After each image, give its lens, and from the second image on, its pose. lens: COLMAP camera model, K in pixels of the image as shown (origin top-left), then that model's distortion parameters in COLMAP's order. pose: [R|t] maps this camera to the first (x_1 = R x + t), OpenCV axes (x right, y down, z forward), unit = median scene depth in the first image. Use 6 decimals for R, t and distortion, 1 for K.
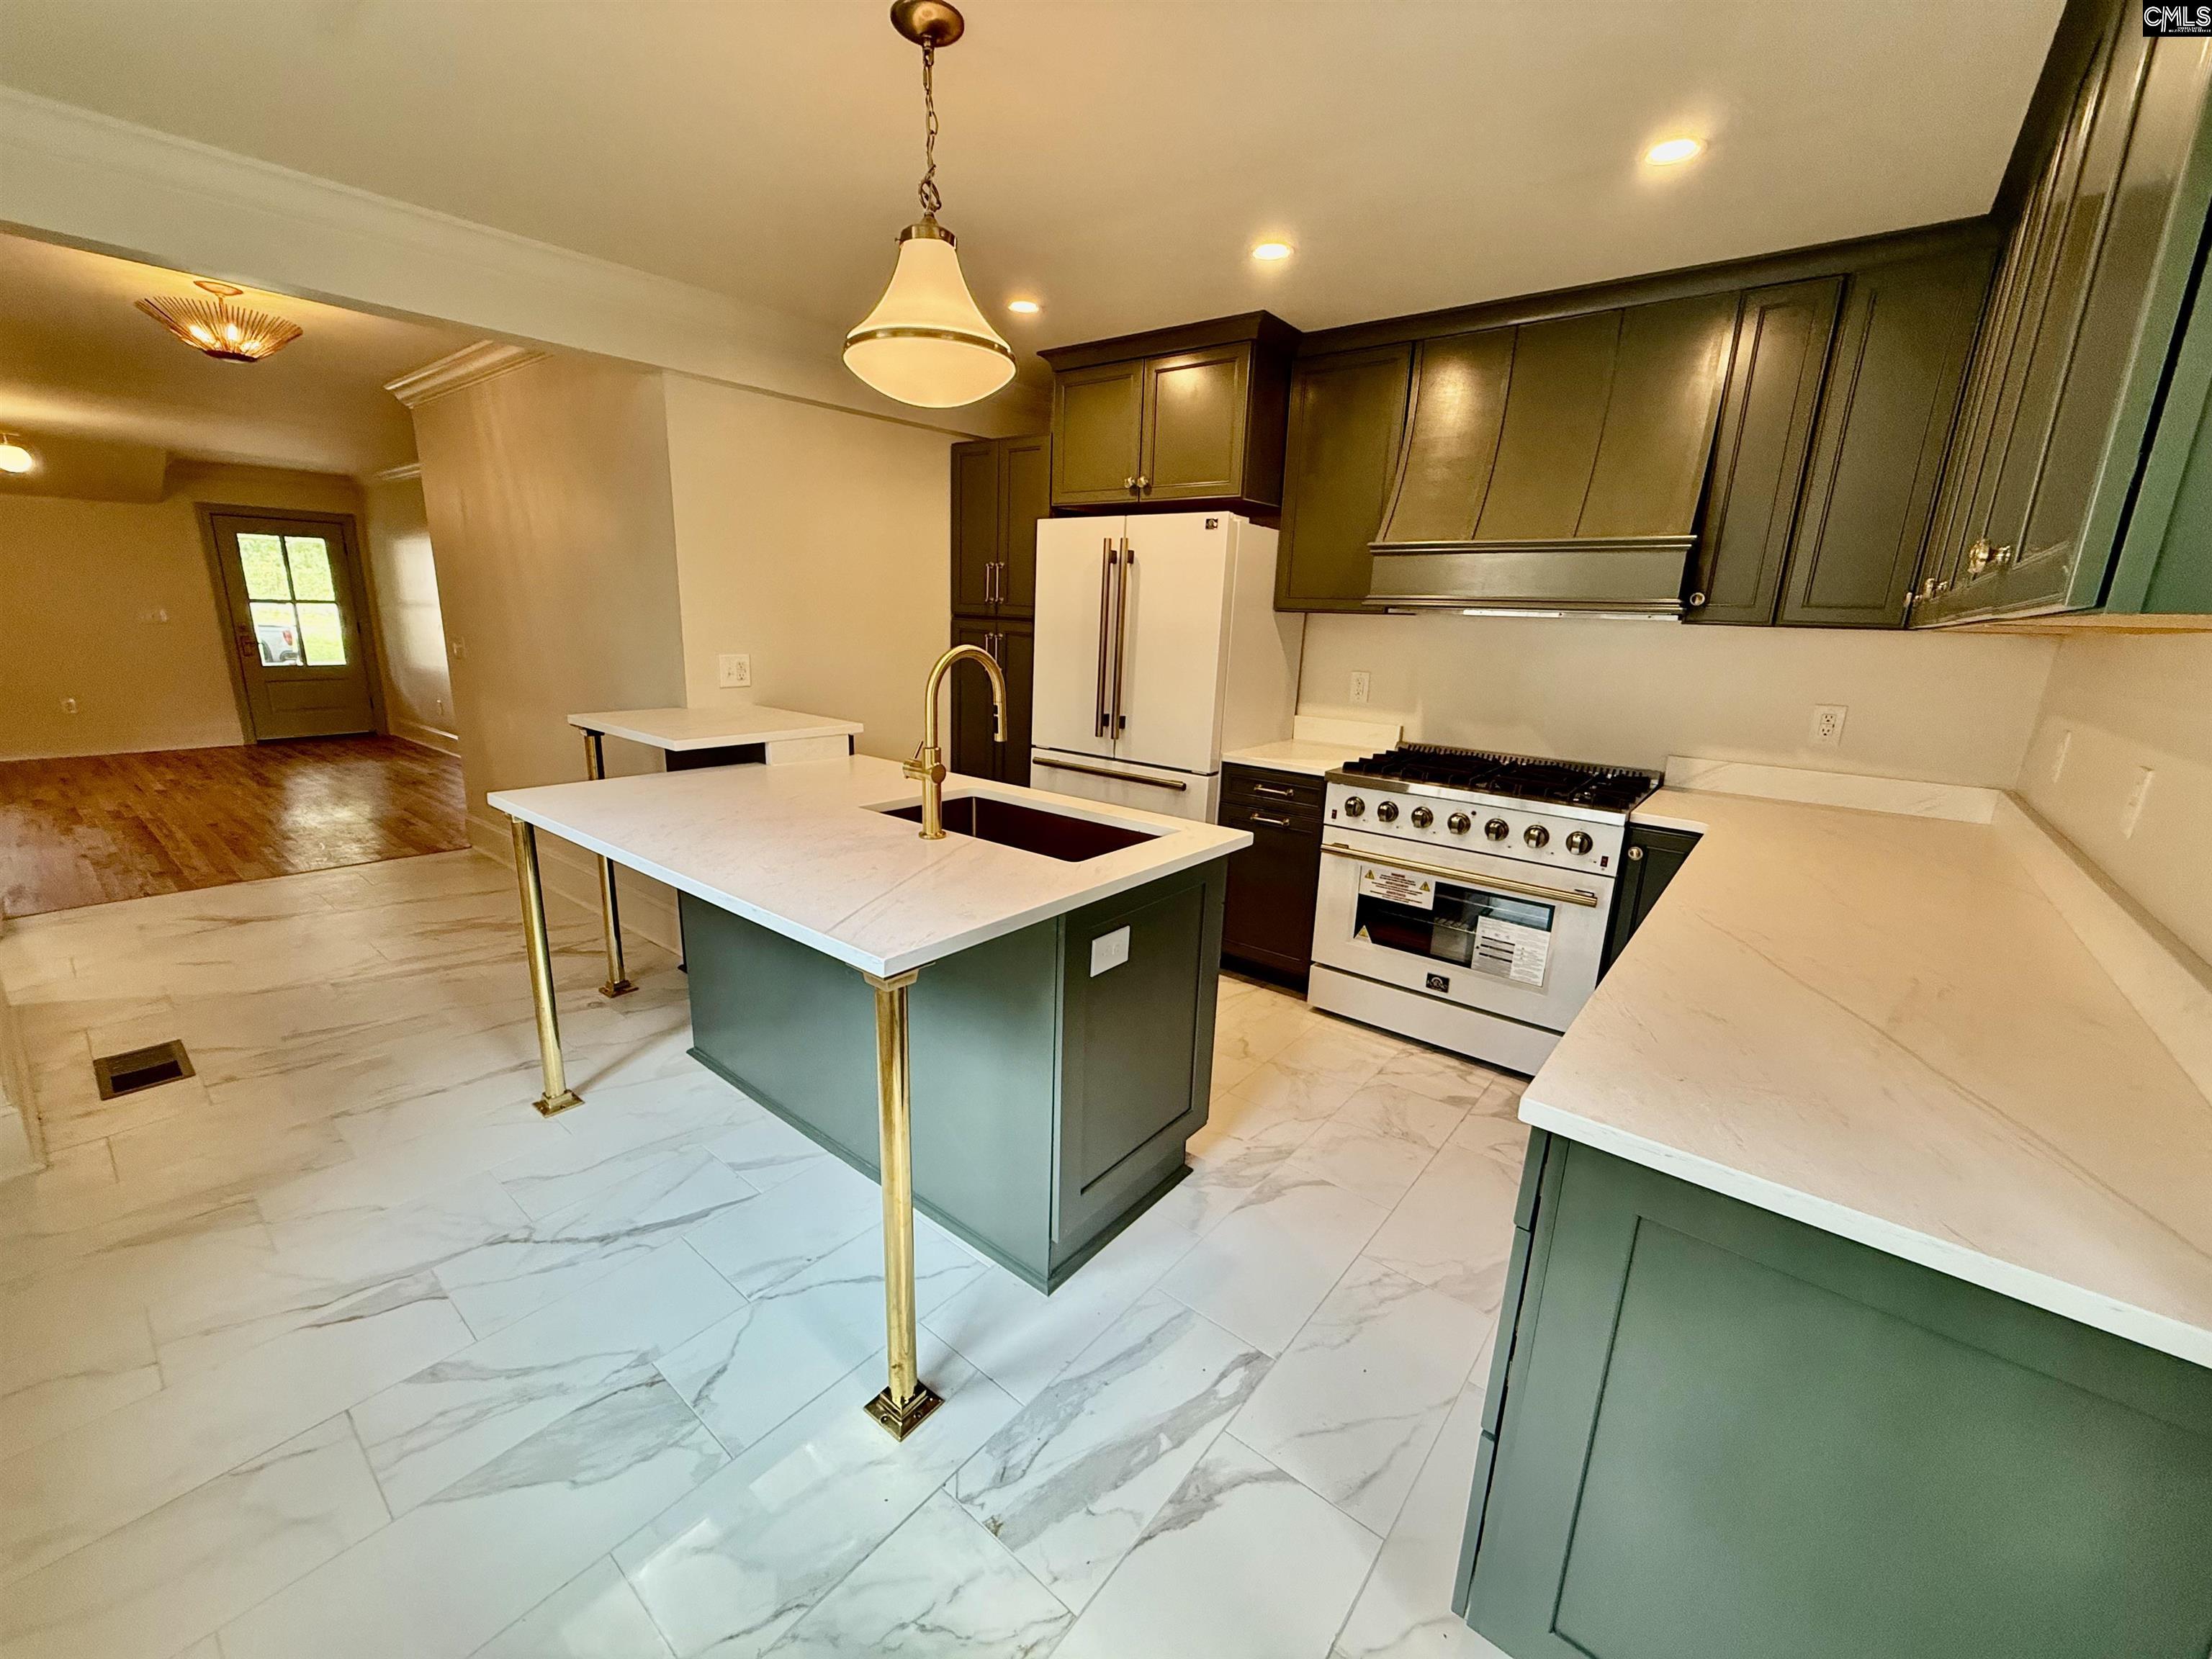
lens RADIAL K [[884.1, 0, 1098.8], [0, 884.1, 827.8], [0, 0, 1]] dist [-0.002819, -0.000099]
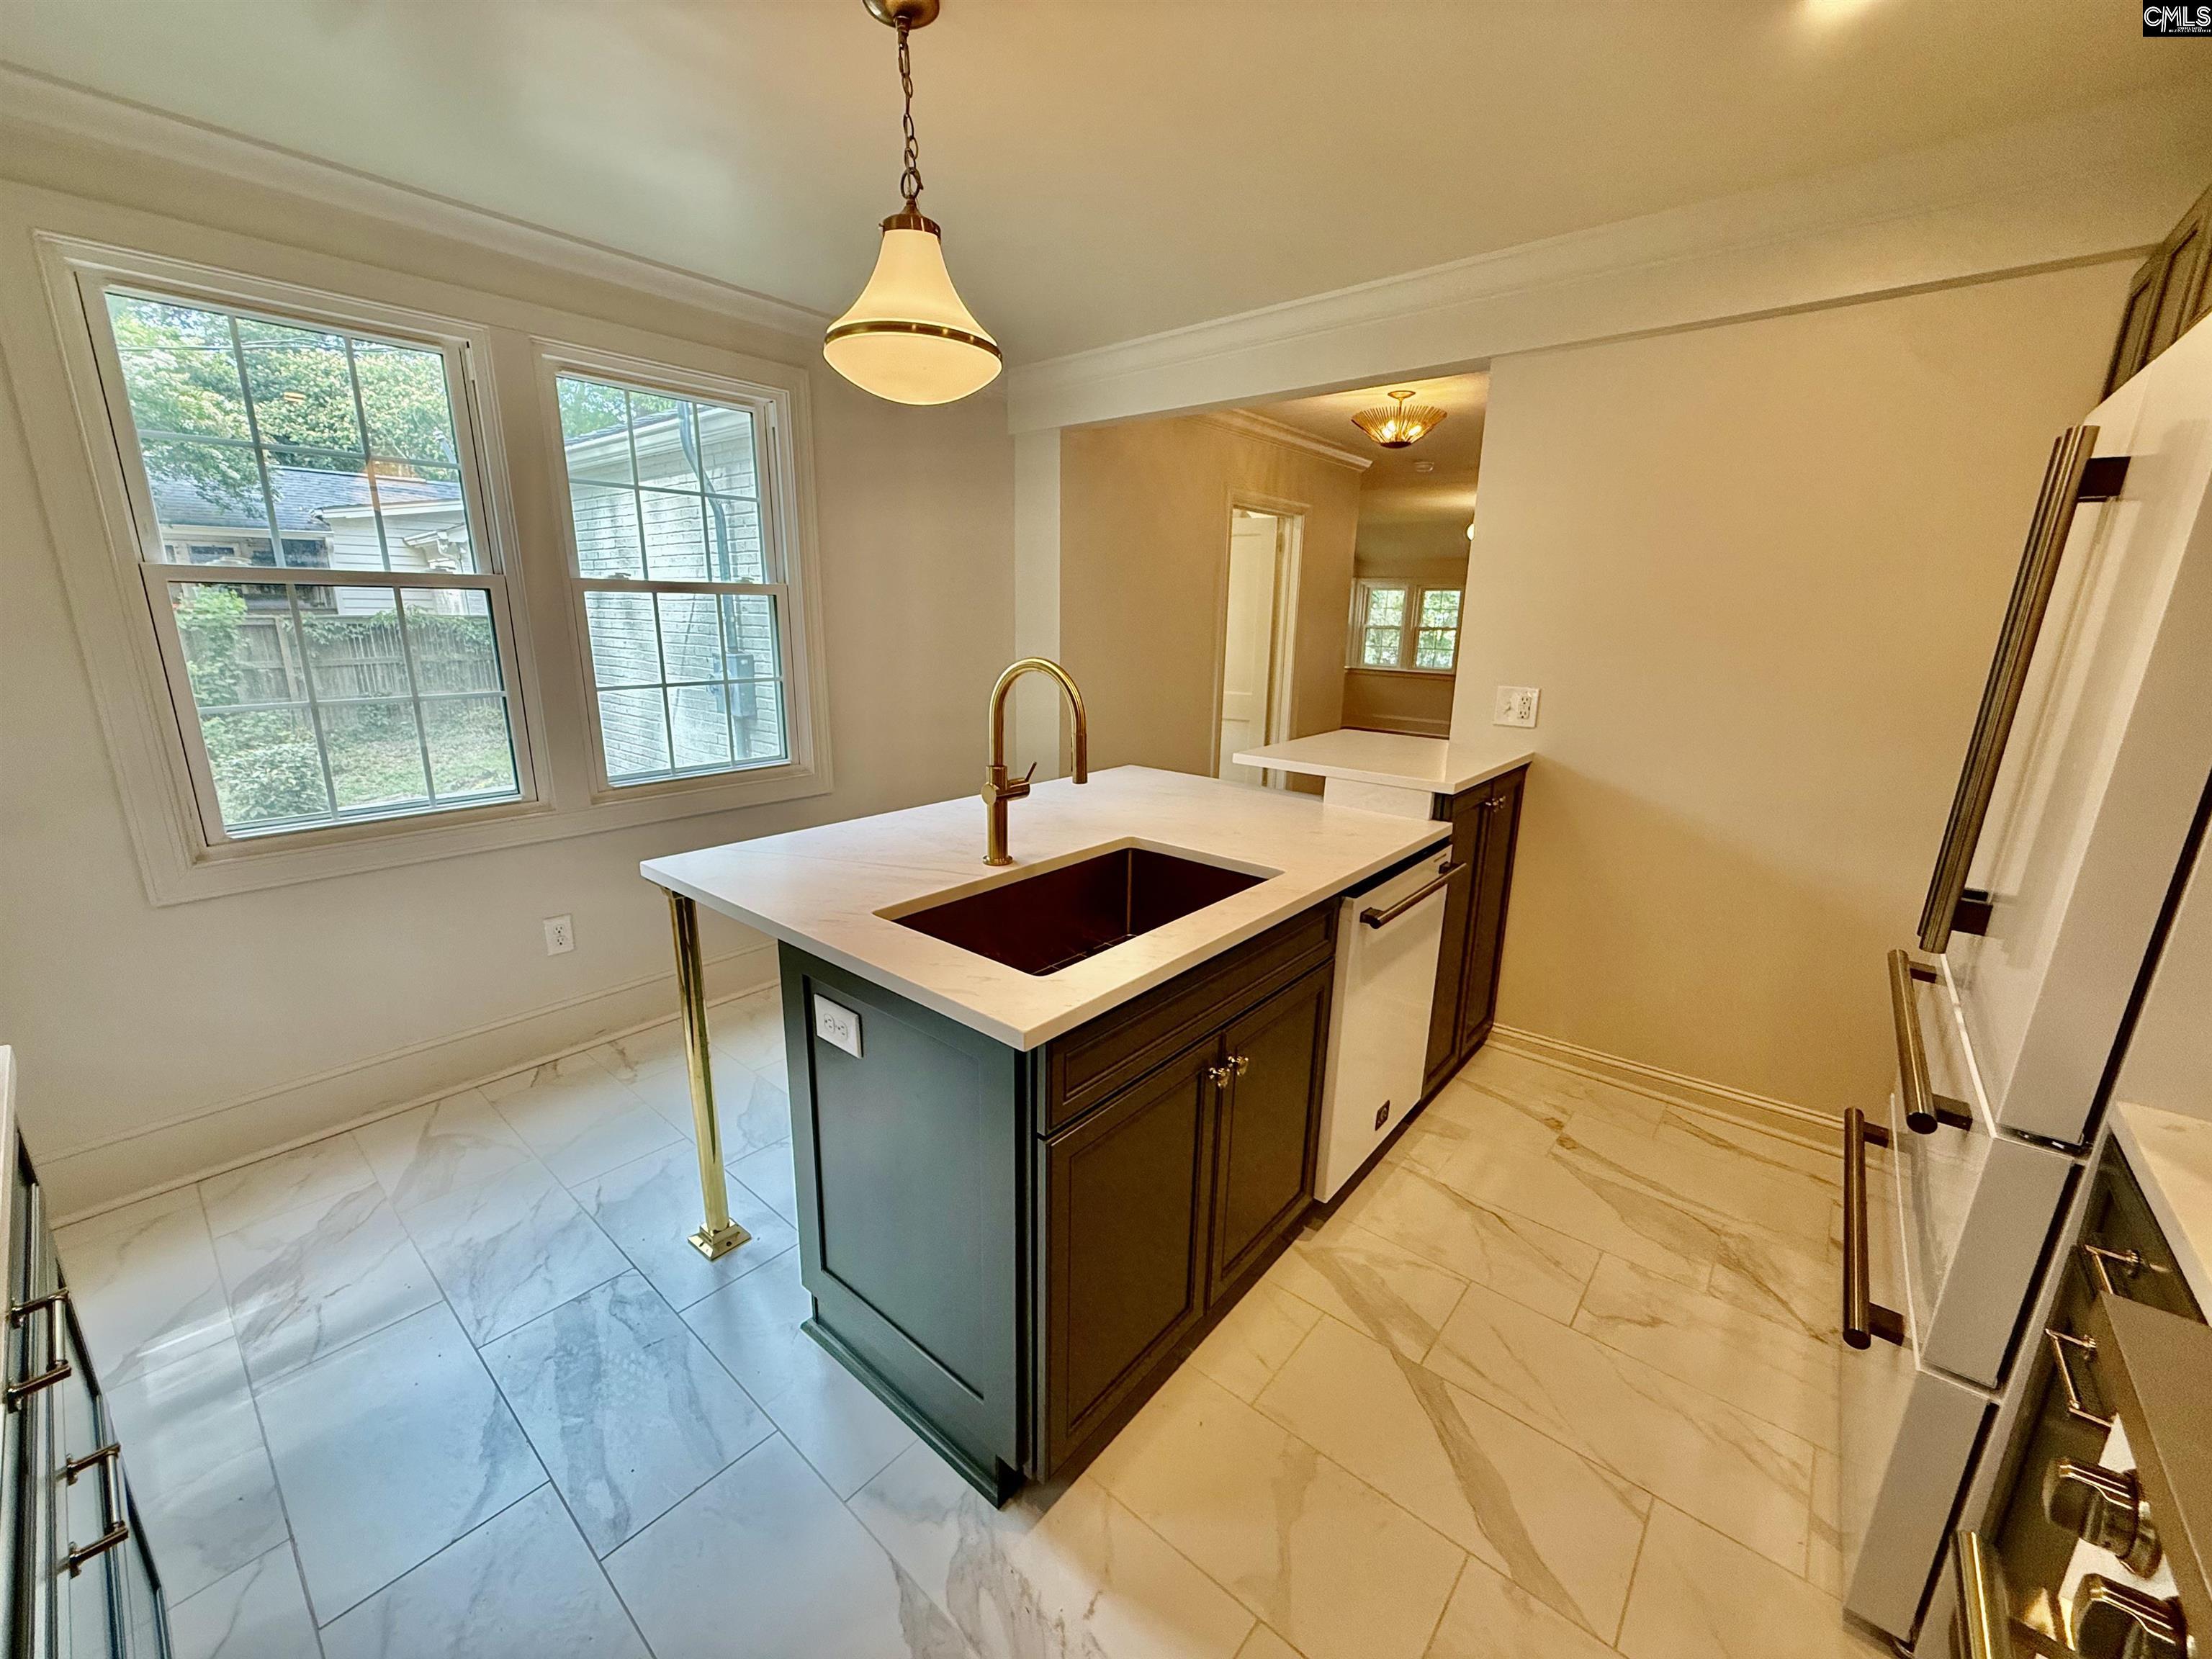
lens RADIAL K [[884.1, 0, 1098.8], [0, 884.1, 827.8], [0, 0, 1]] dist [-0.002819, -0.000099]
pose [[-0.023053, 0.211363, -0.977136, 0.660399], [-0.256880, 0.943327, 0.210110, -0.230276], [0.966168, 0.255850, 0.032548, 0.998875]]
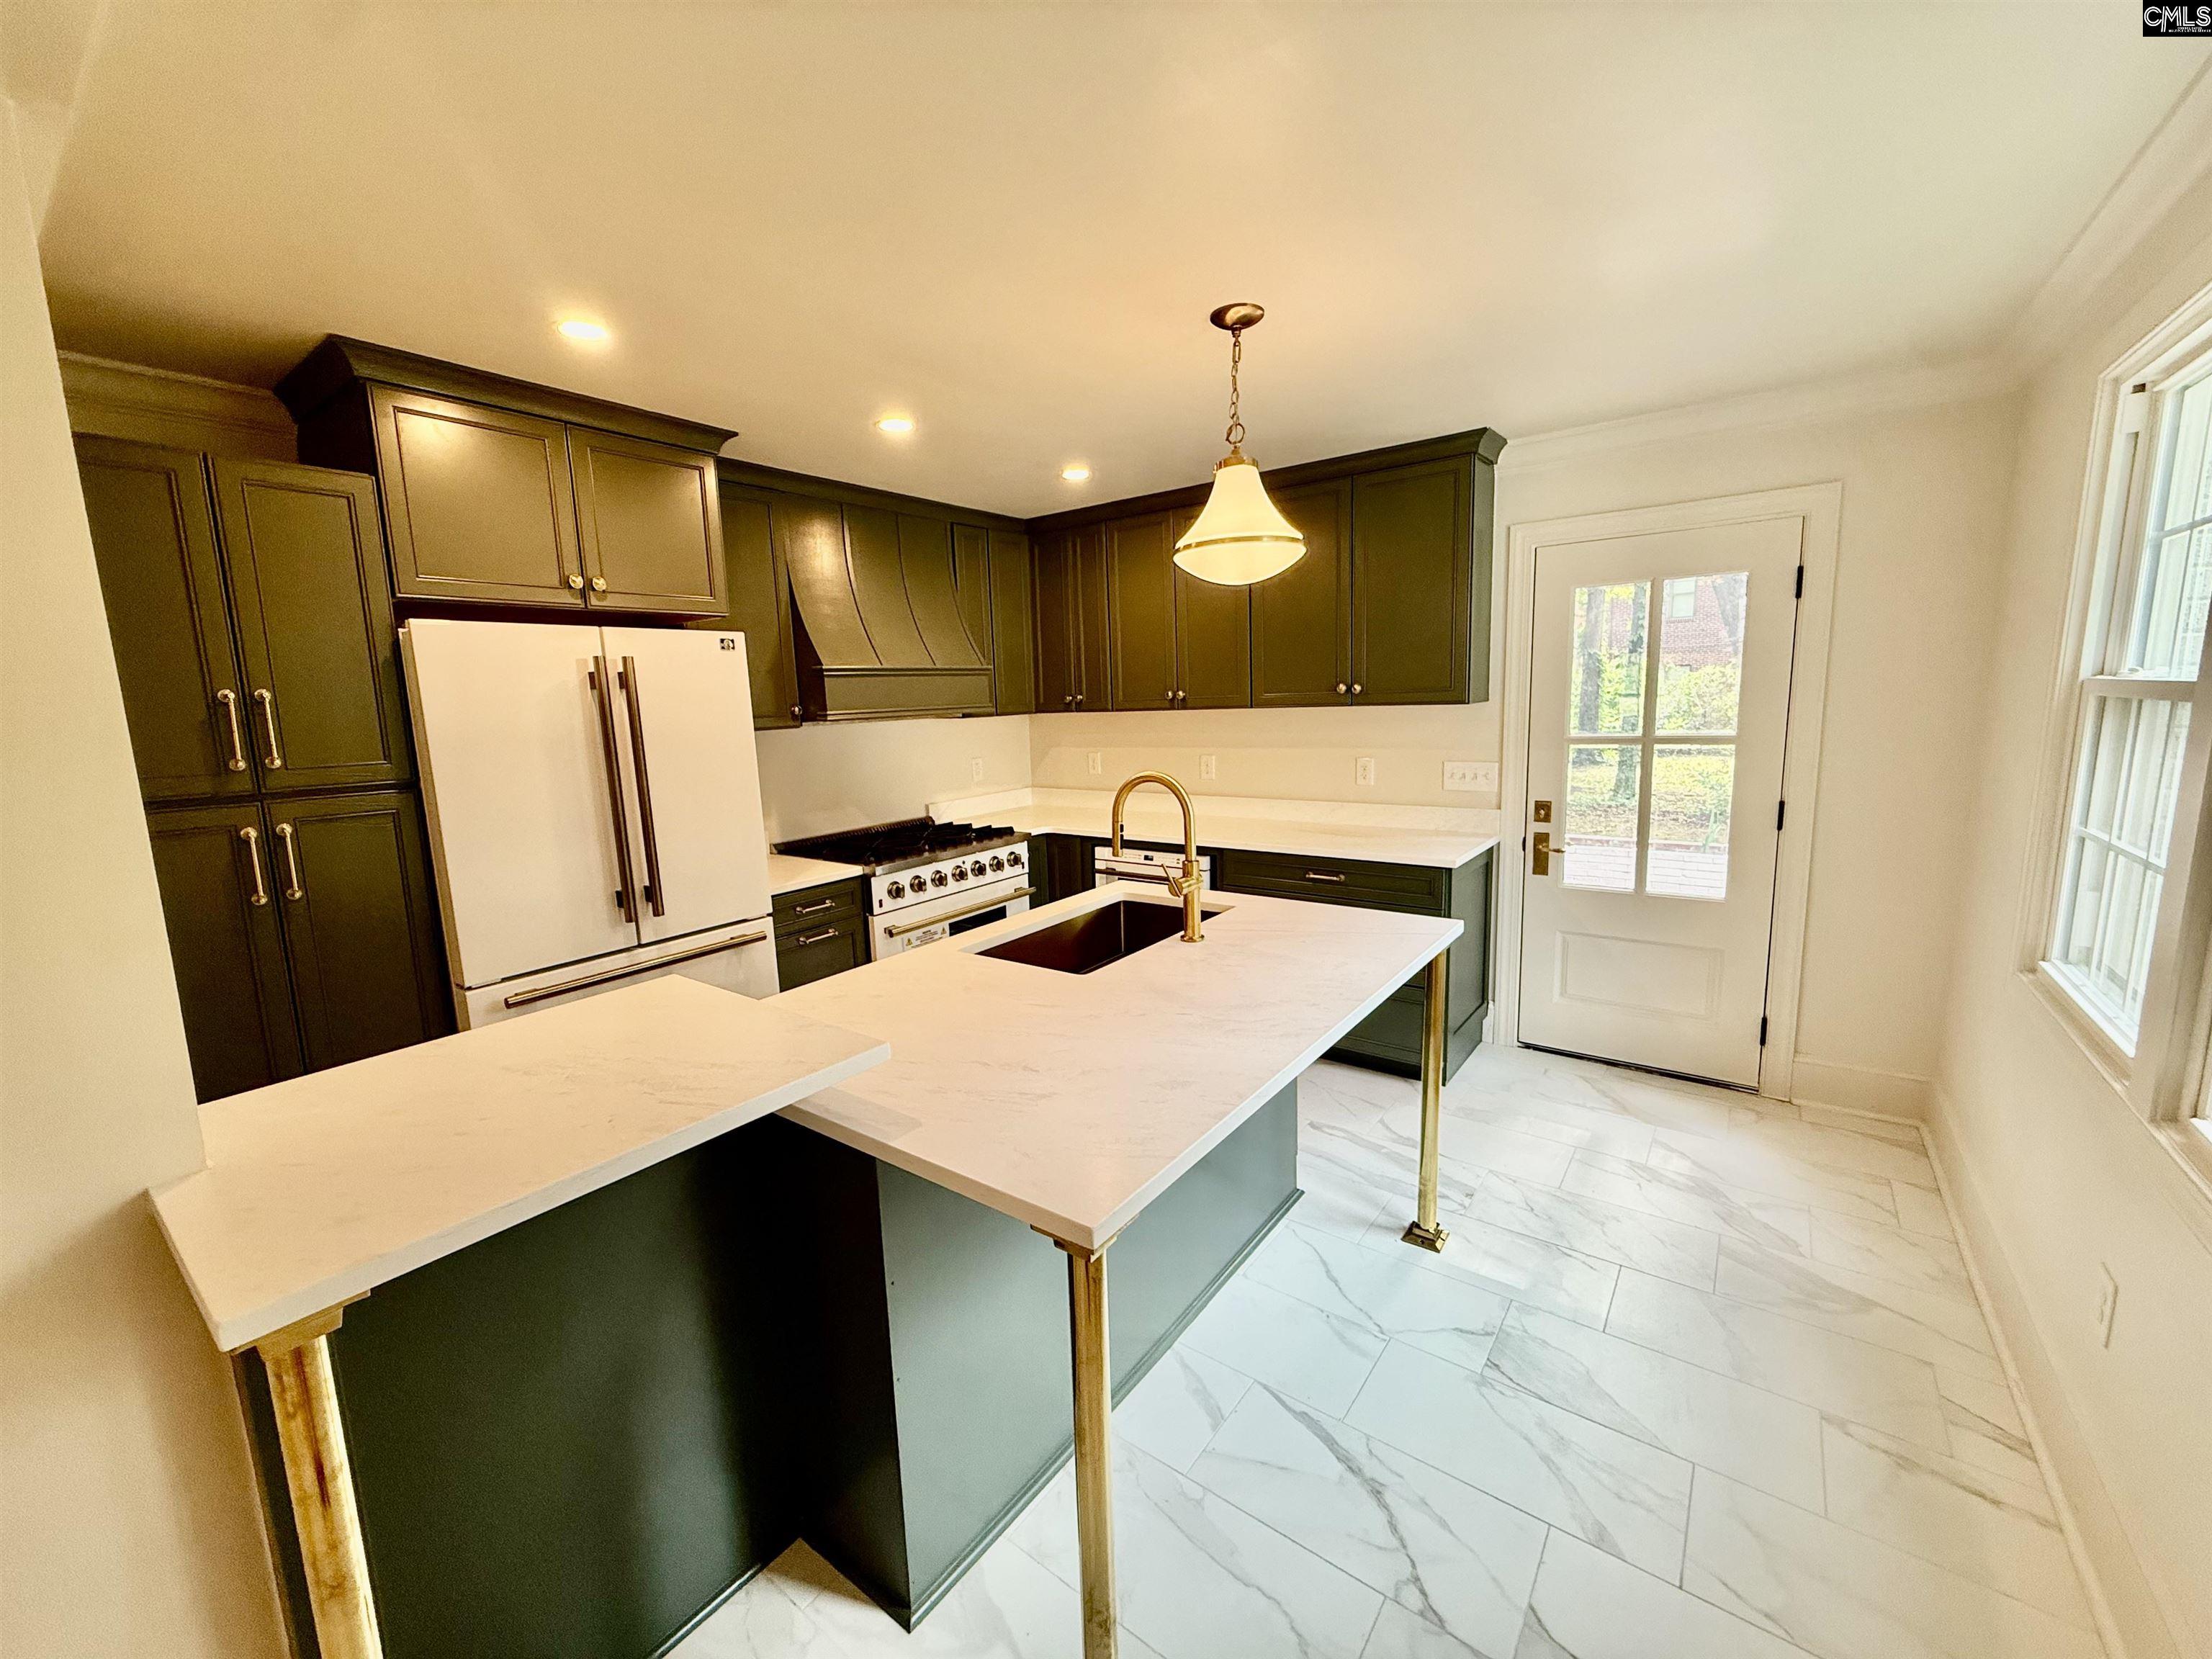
lens RADIAL K [[884.1, 0, 1098.8], [0, 884.1, 827.8], [0, 0, 1]] dist [-0.002819, -0.000099]
pose [[-0.040579, -0.179808, 0.982864, -1.179571], [0.272085, 0.944513, 0.184025, -0.338897], [-0.961417, 0.274891, 0.010596, 0.998603]]
